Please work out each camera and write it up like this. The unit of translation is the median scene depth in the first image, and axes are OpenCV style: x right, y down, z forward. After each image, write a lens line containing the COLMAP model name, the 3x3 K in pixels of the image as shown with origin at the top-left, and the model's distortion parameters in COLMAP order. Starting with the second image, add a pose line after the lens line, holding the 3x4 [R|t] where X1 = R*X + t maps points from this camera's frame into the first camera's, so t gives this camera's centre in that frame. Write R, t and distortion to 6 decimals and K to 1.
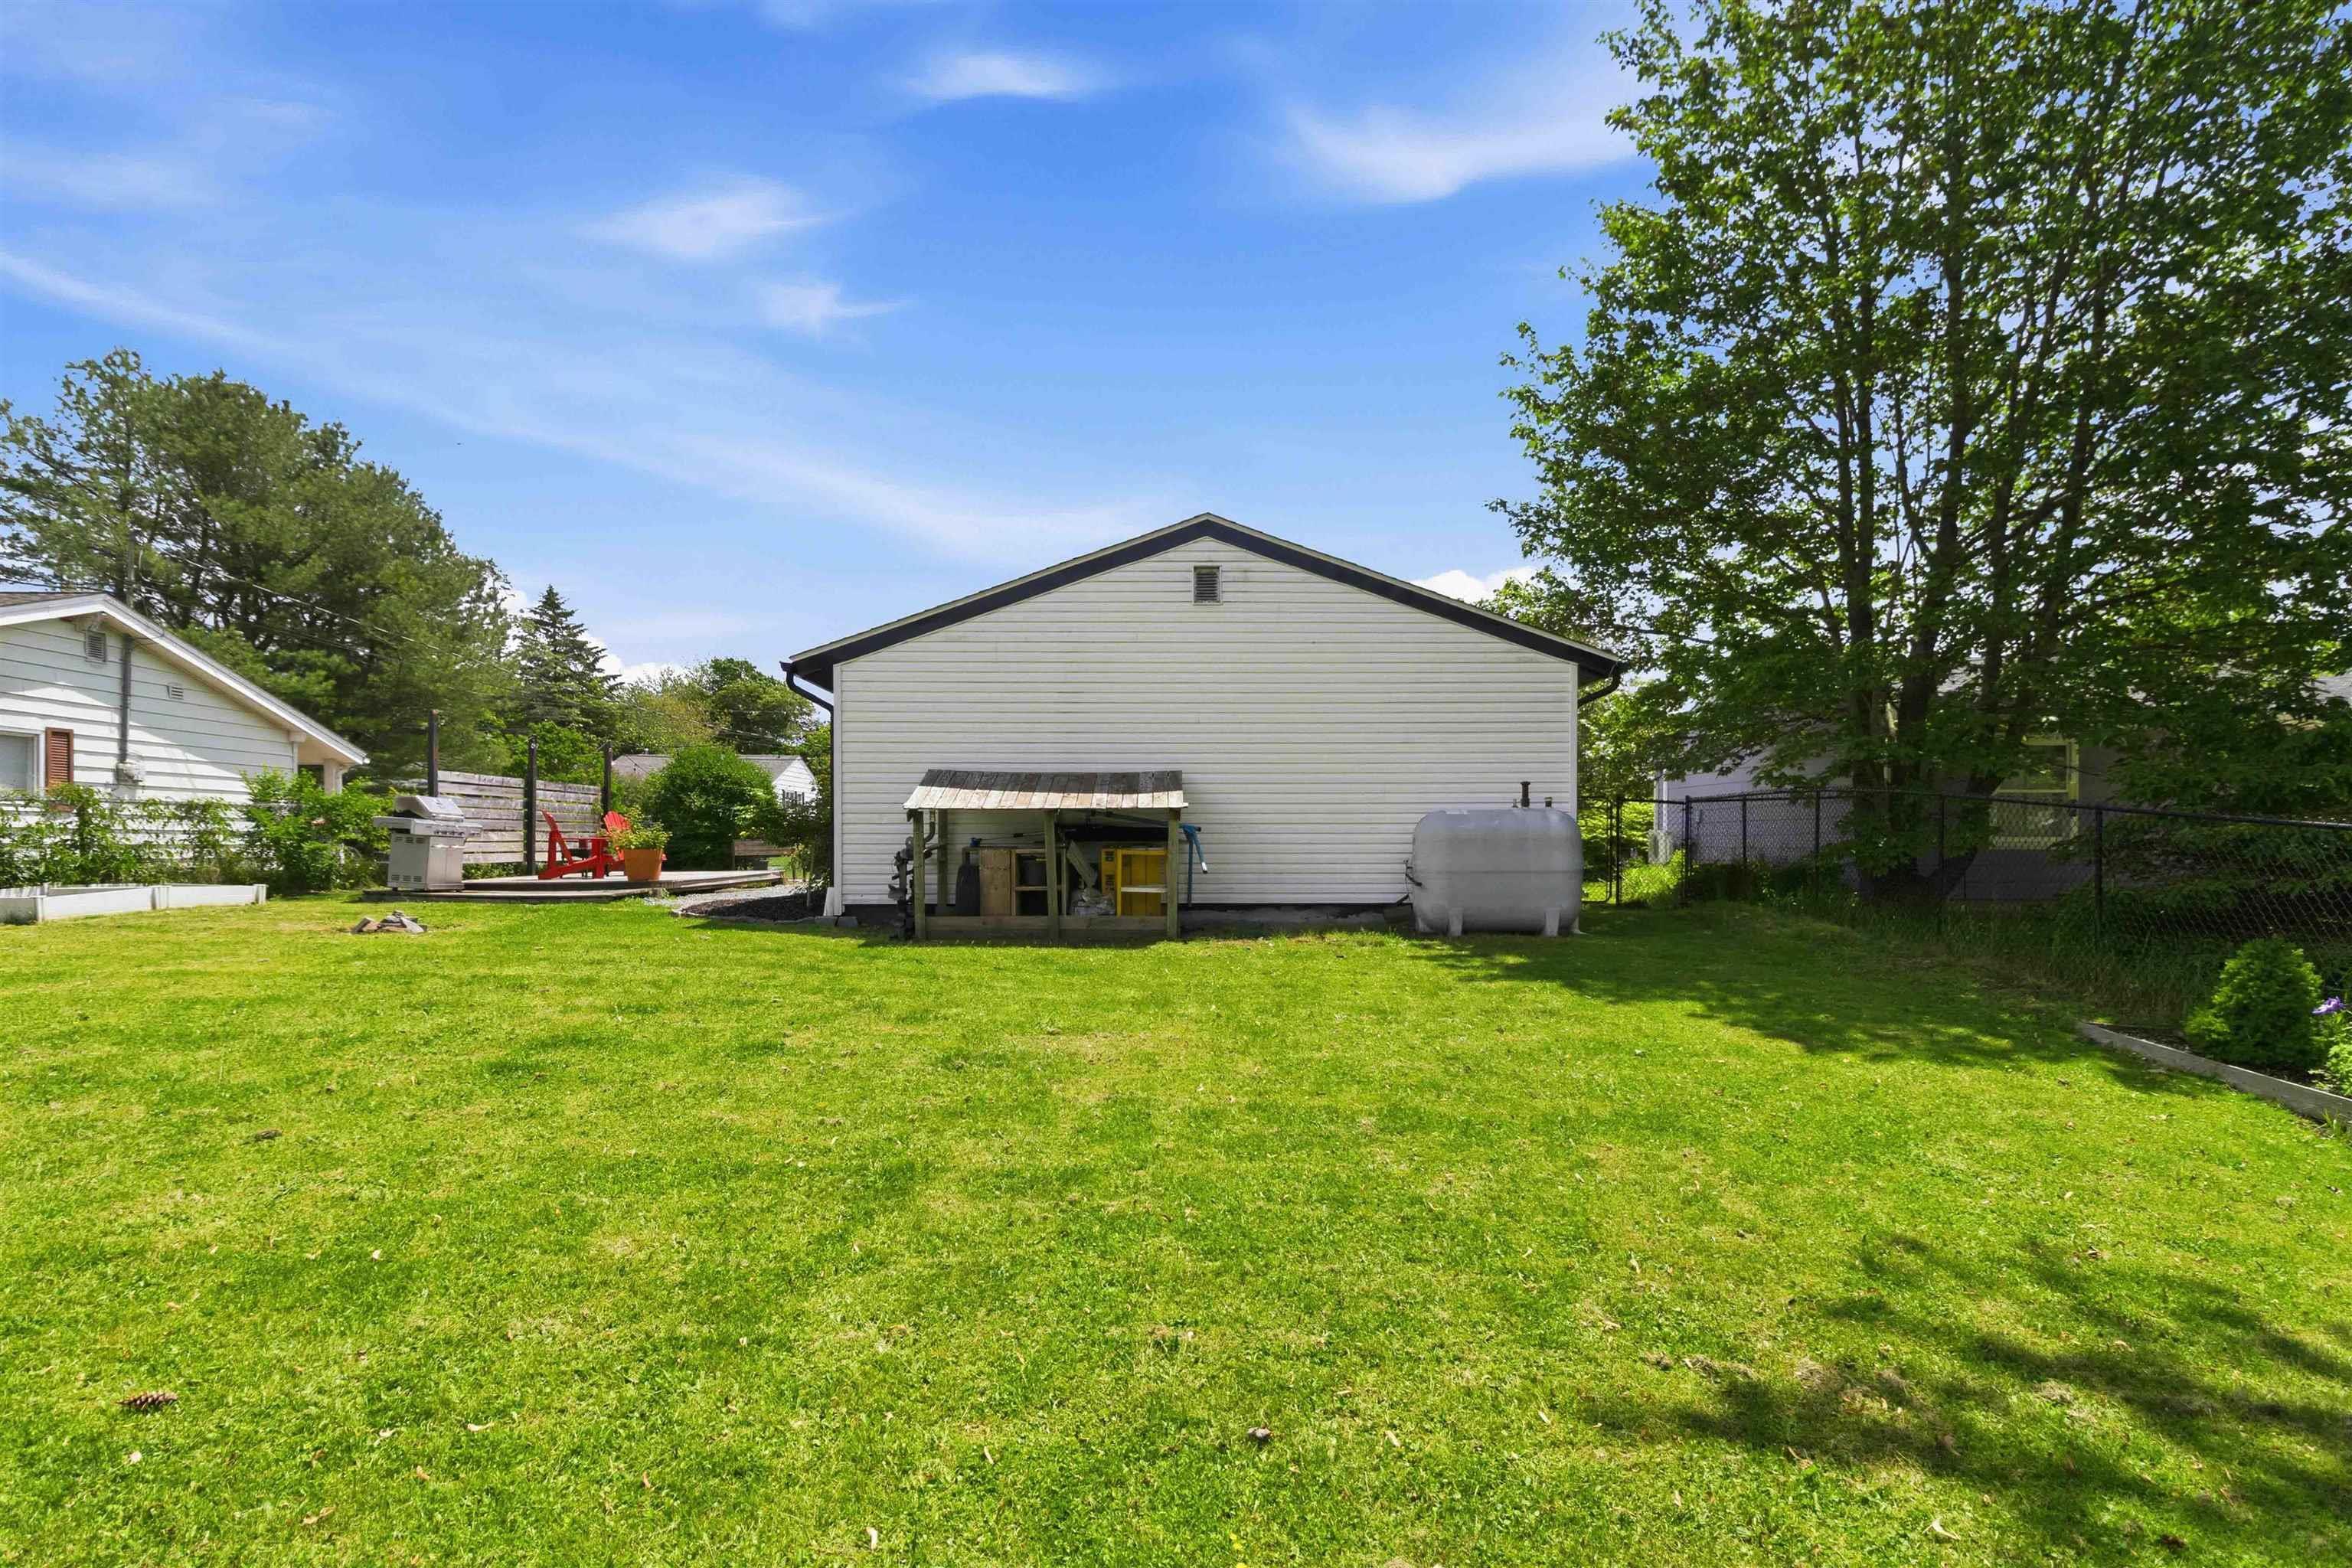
lens RADIAL K [[1099.4, 0, 1176.0], [0, 1099.4, 784.0], [0, 0, 1]] dist [0.000693, 0.000303]
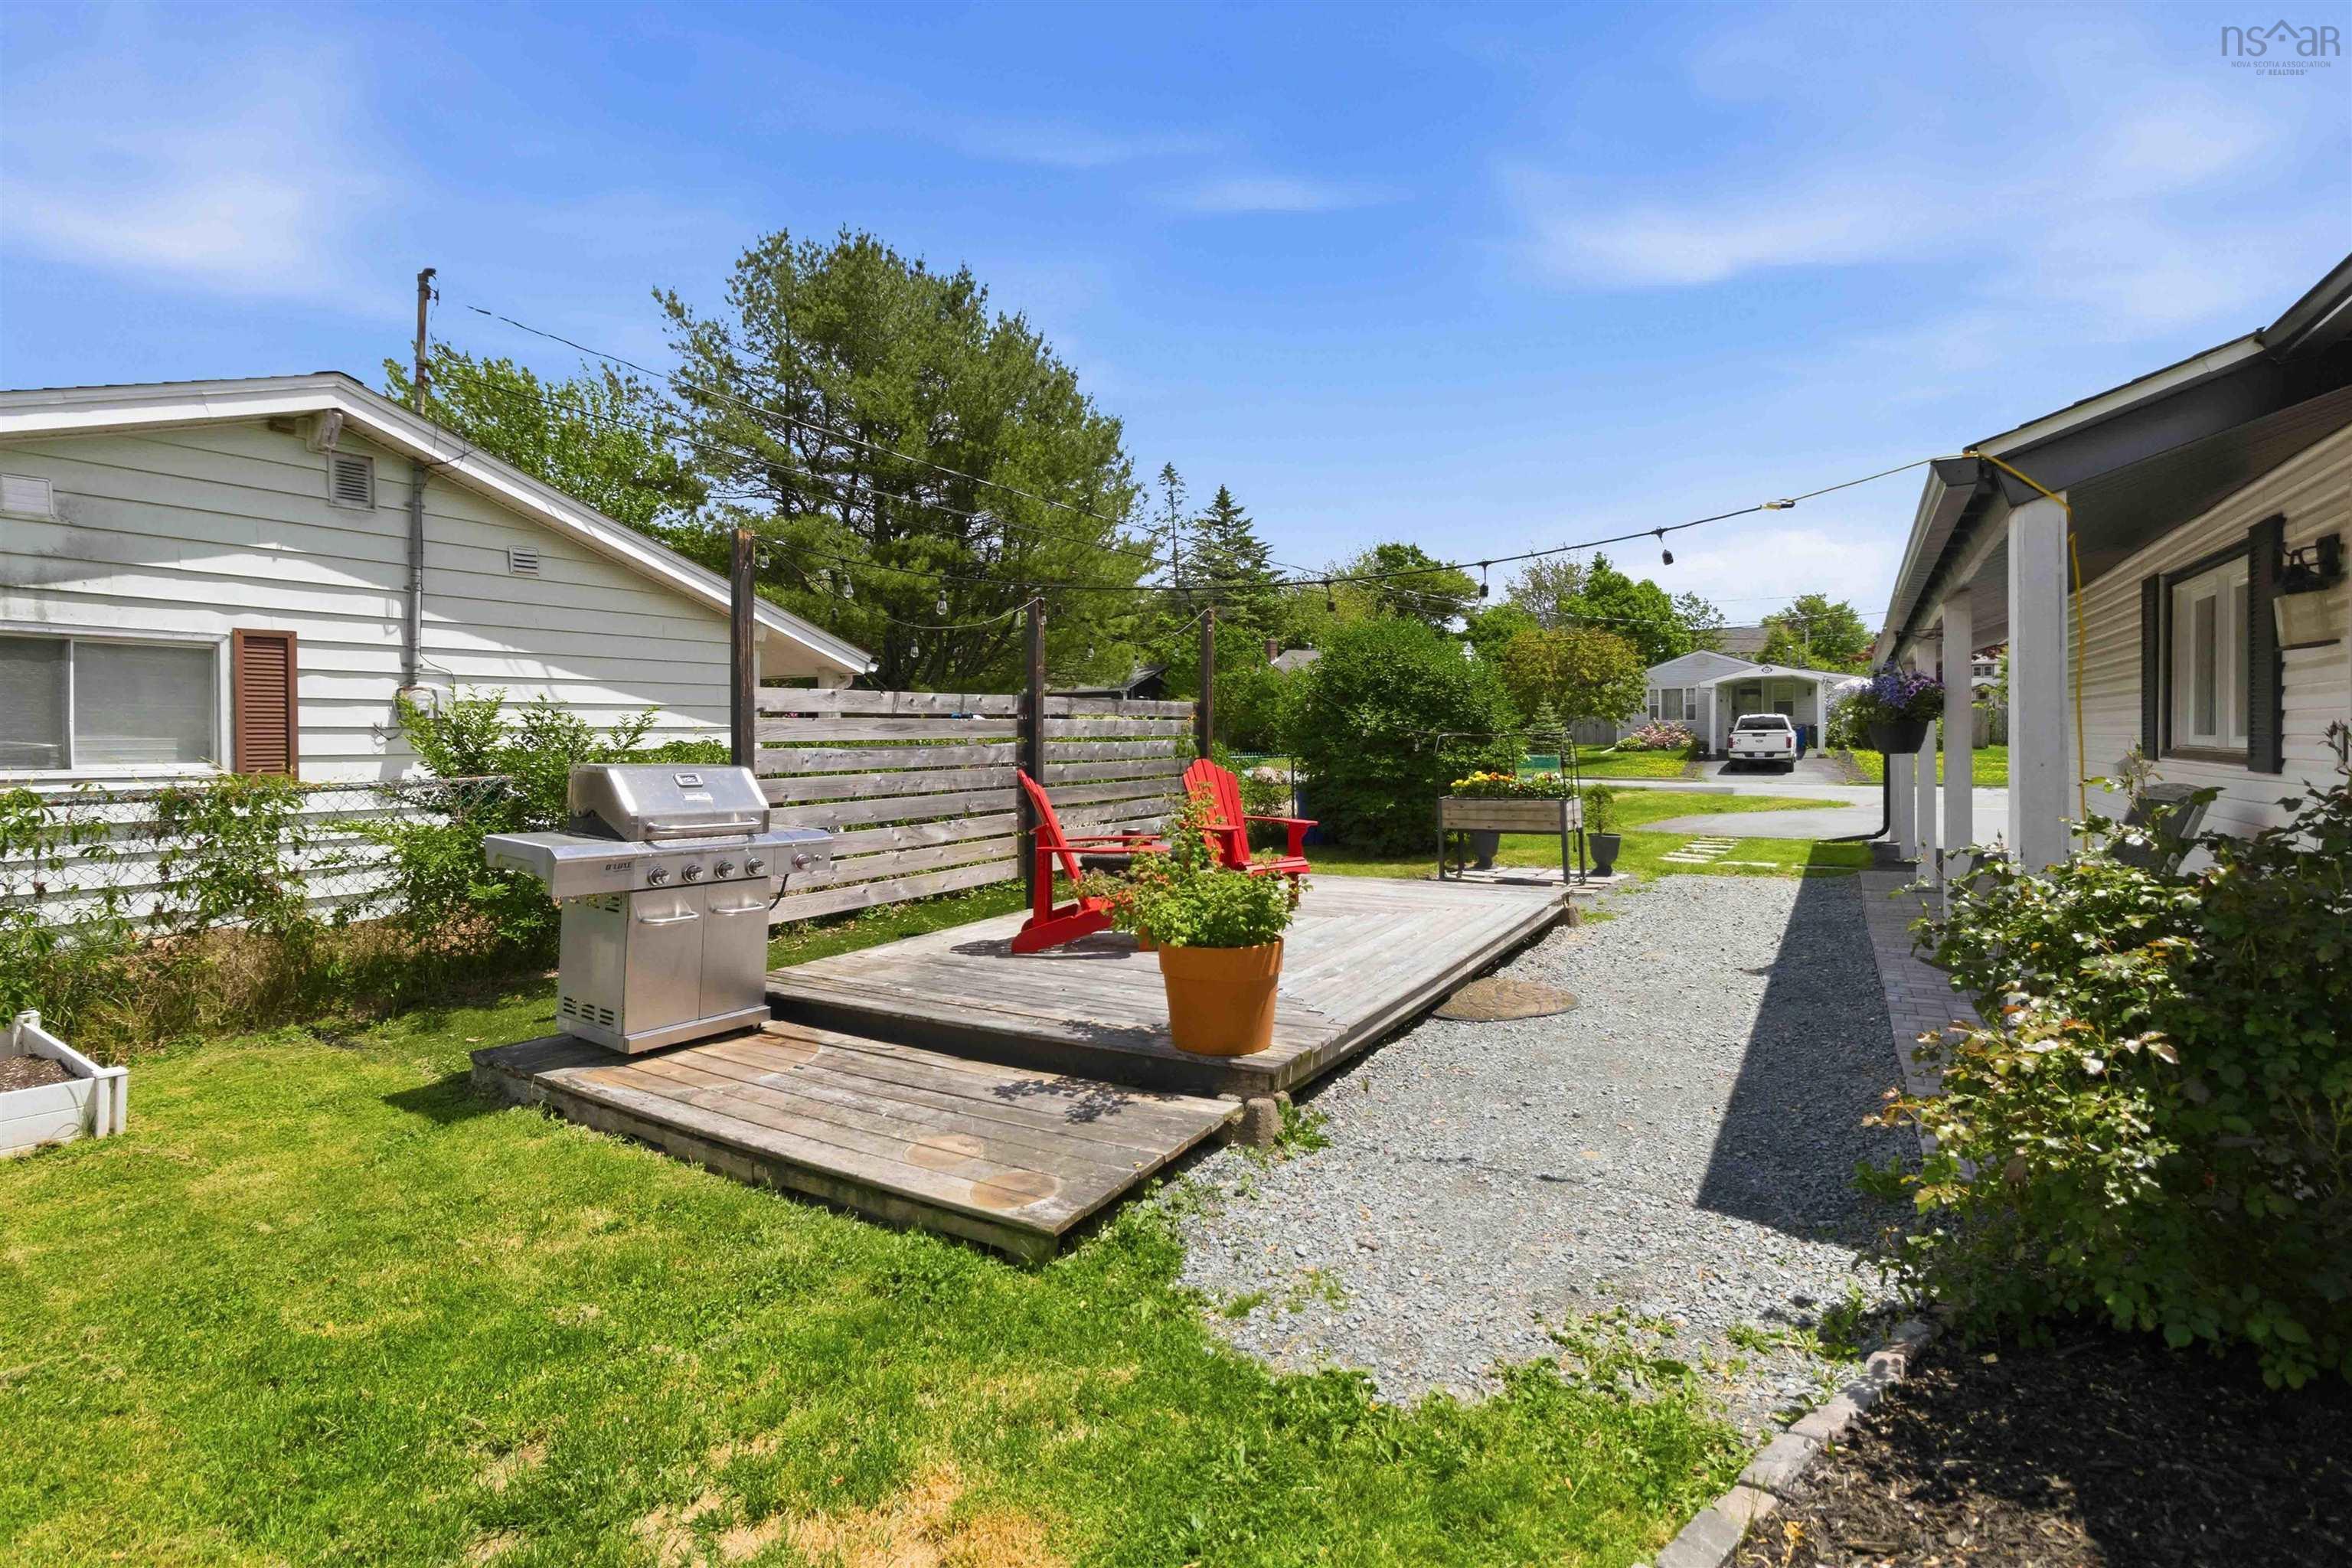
lens RADIAL K [[1072.4, 0, 1176.0], [0, 1072.4, 743.4], [0, 0, 1]] dist [0.002150, 0.000264]
pose [[0.833371, -0.001109, -0.552714, -0.260914], [0.036862, 0.997883, 0.053577, -0.005136], [0.551484, -0.065023, 0.831647, 0.592043]]
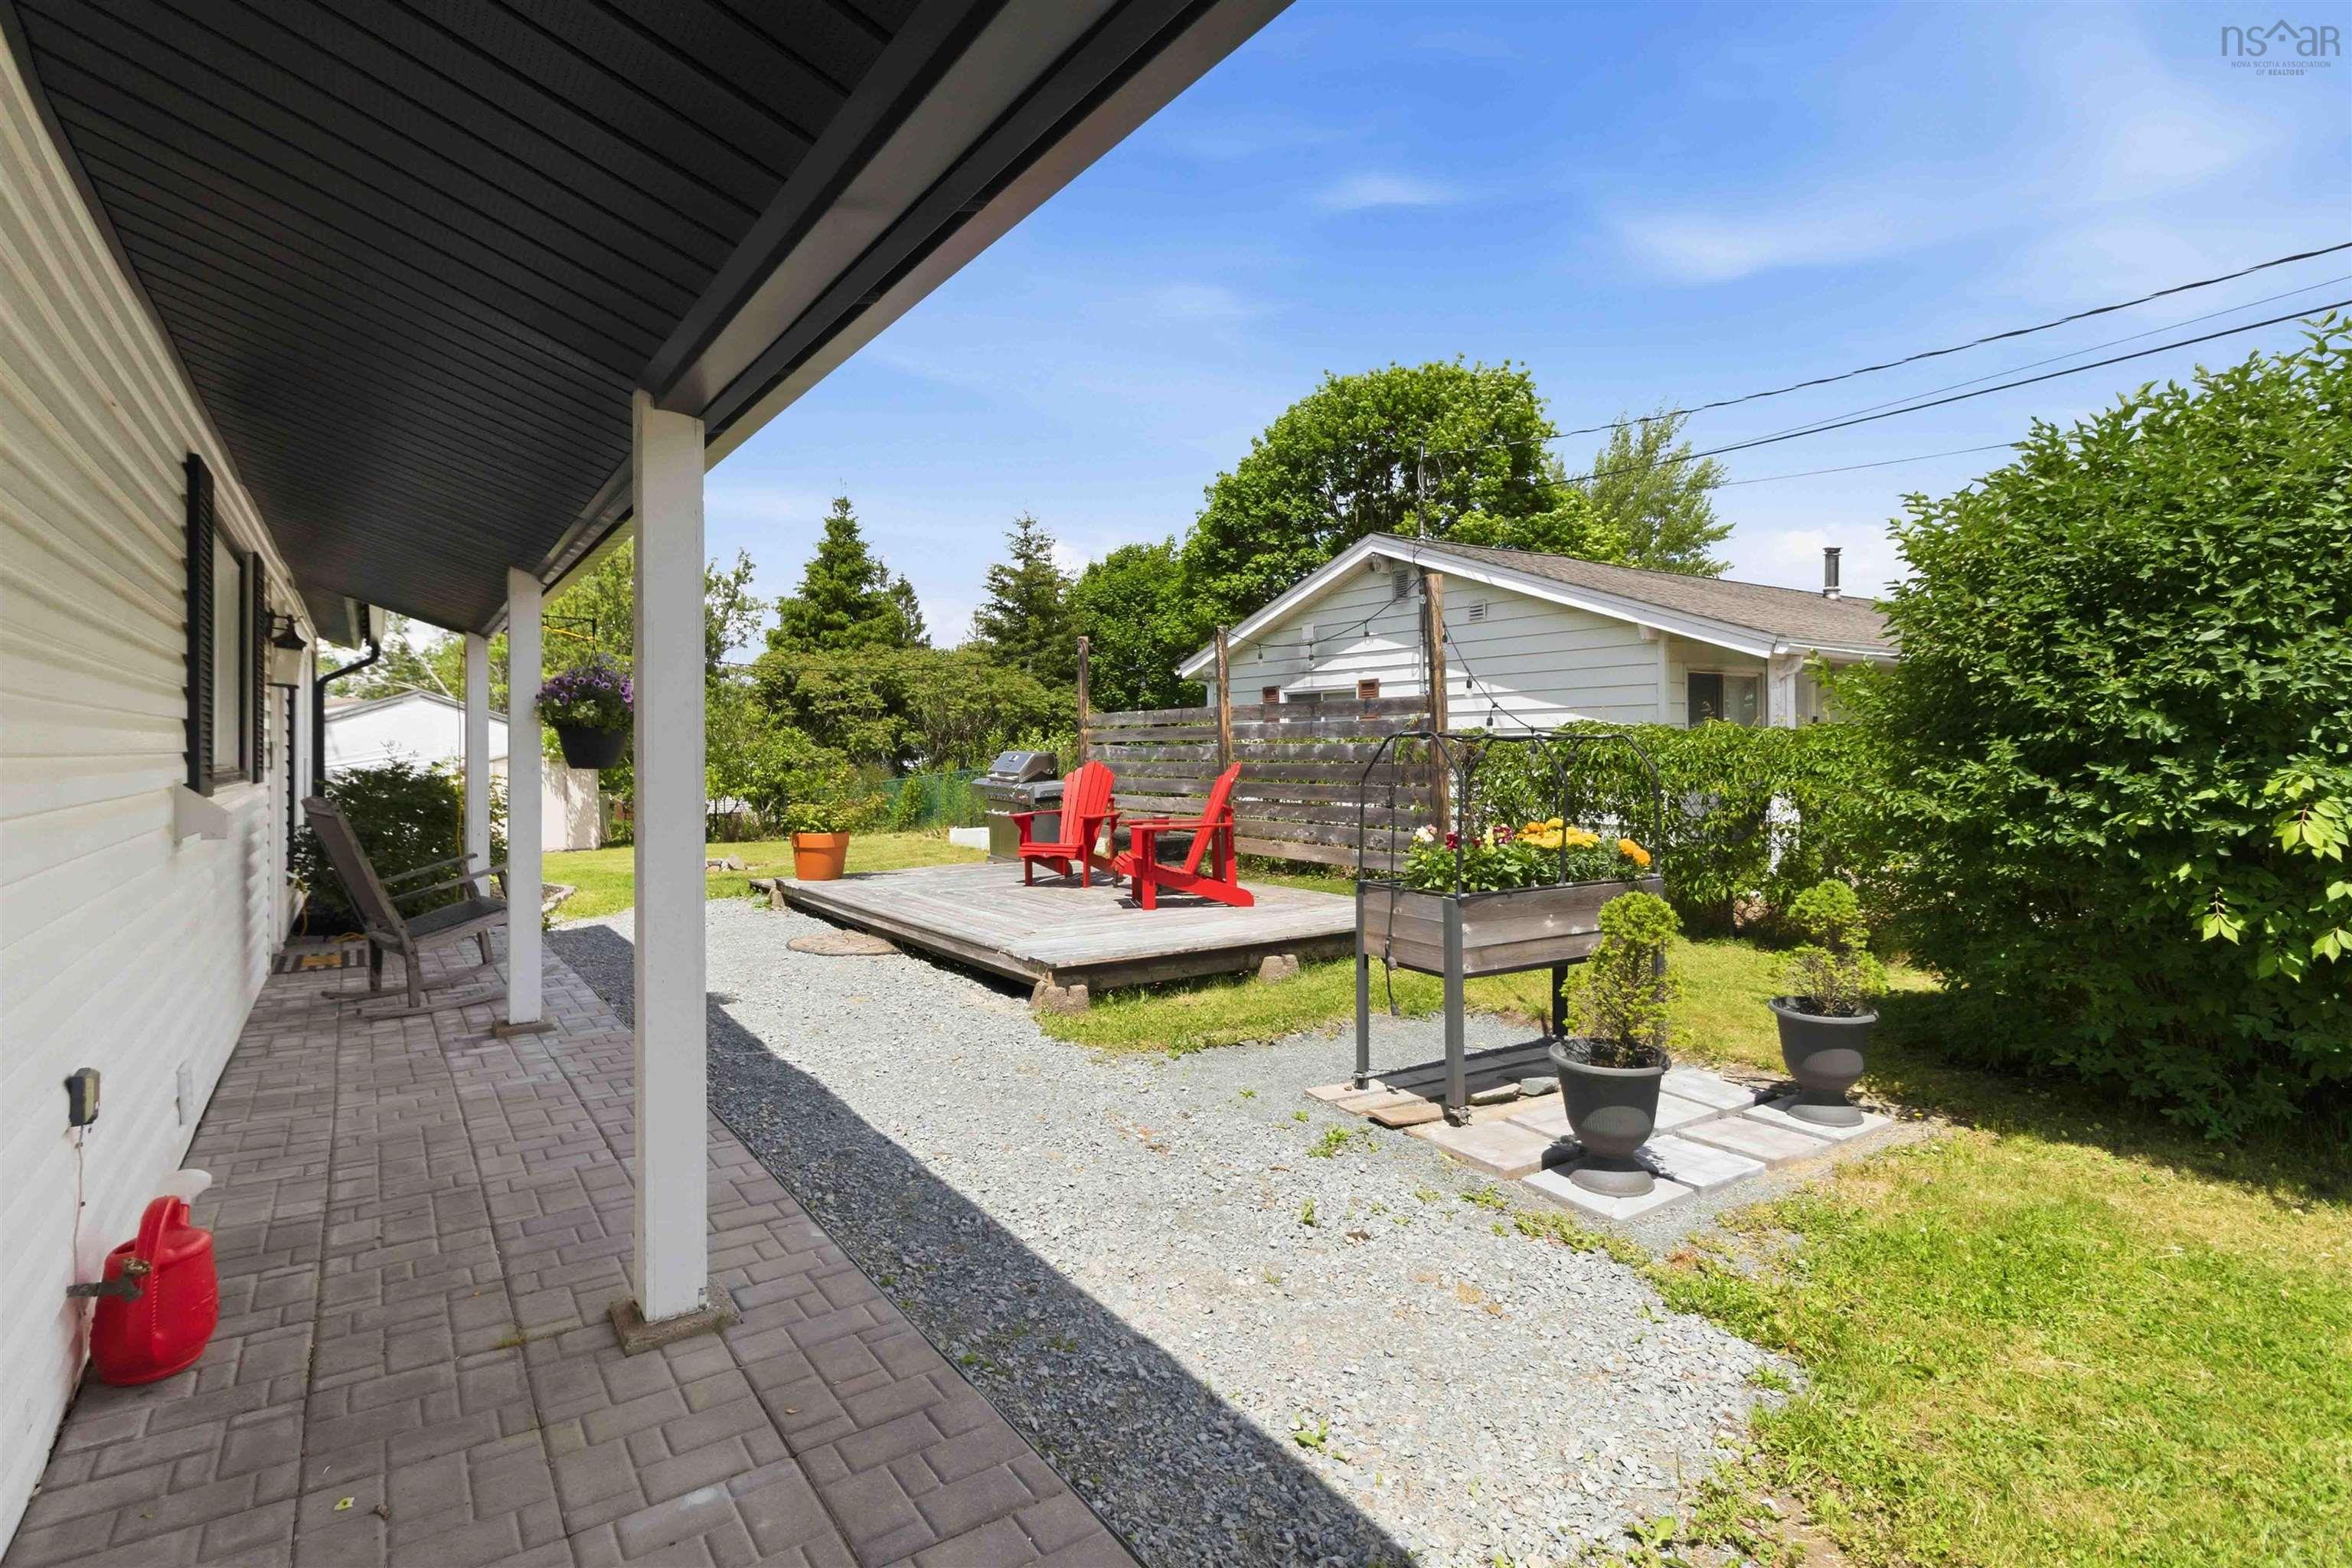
lens RADIAL K [[1072.4, 0, 1176.0], [0, 1072.4, 743.4], [0, 0, 1]] dist [0.002150, 0.000264]
pose [[-0.816602, 0.006096, -0.577169, -0.224311], [0.040361, 0.998100, -0.046562, 0.034108], [0.575788, -0.061318, -0.815296, 1.246801]]
